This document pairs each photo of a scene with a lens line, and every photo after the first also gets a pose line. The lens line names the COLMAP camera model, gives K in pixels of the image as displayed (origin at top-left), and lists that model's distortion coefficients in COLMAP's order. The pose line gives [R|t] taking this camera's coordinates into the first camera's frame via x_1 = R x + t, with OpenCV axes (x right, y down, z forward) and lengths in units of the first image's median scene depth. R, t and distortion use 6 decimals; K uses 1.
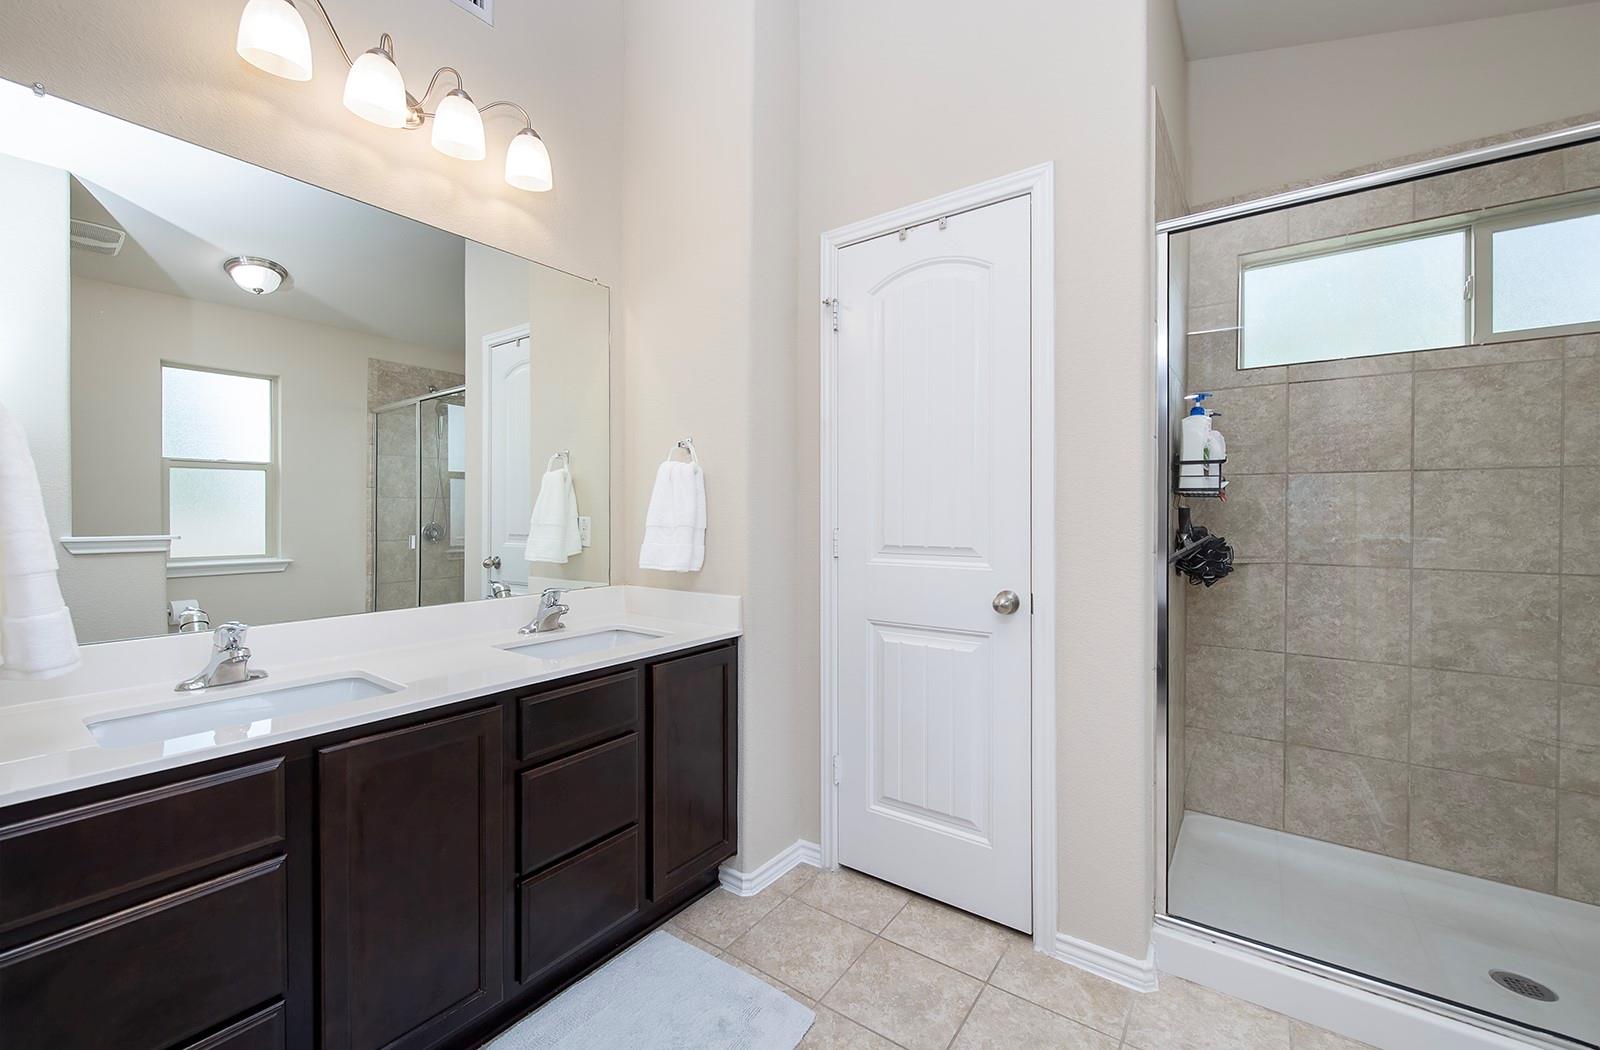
lens RADIAL K [[646.1, 0, 770.4], [0, 646.1, 525.9], [0, 0, 1]] dist [-0.000063, 0.000096]
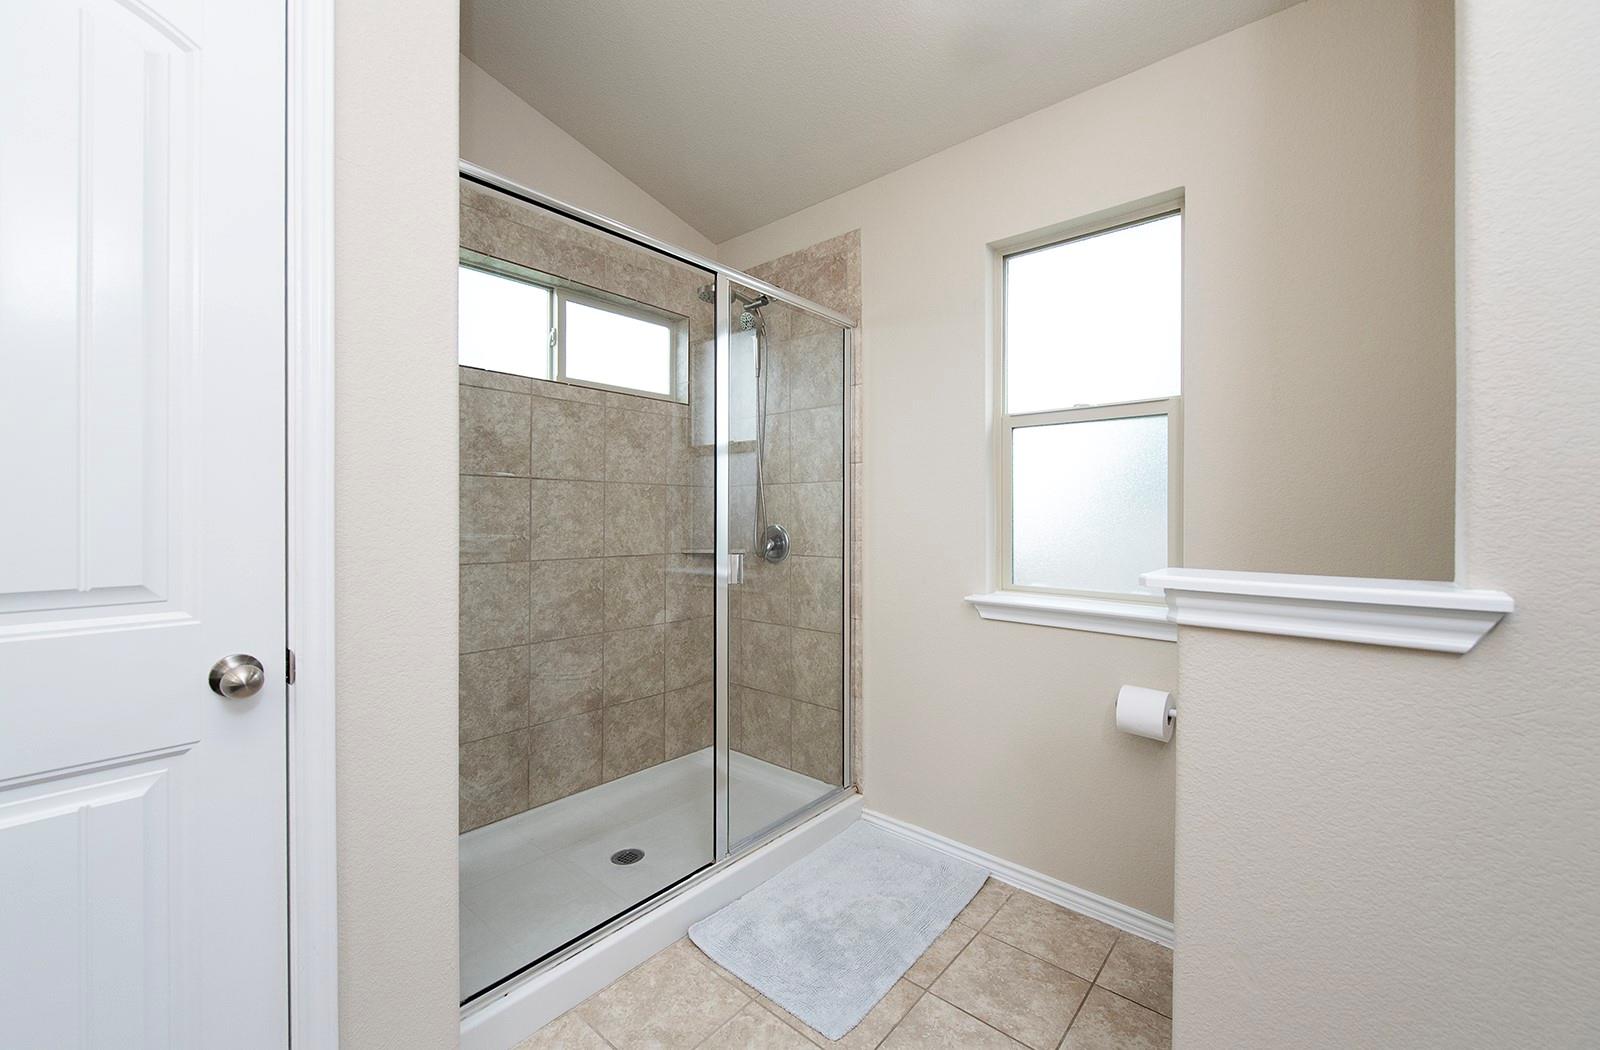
lens RADIAL K [[641.8, 0, 799.3], [0, 641.8, 518.4], [0, 0, 1]] dist [0.023032, 0.000011]
pose [[0.070393, -0.008590, 0.997482, -0.156557], [0.016523, 0.999836, 0.007444, -0.013538], [-0.997382, 0.015957, 0.070524, 0.448192]]
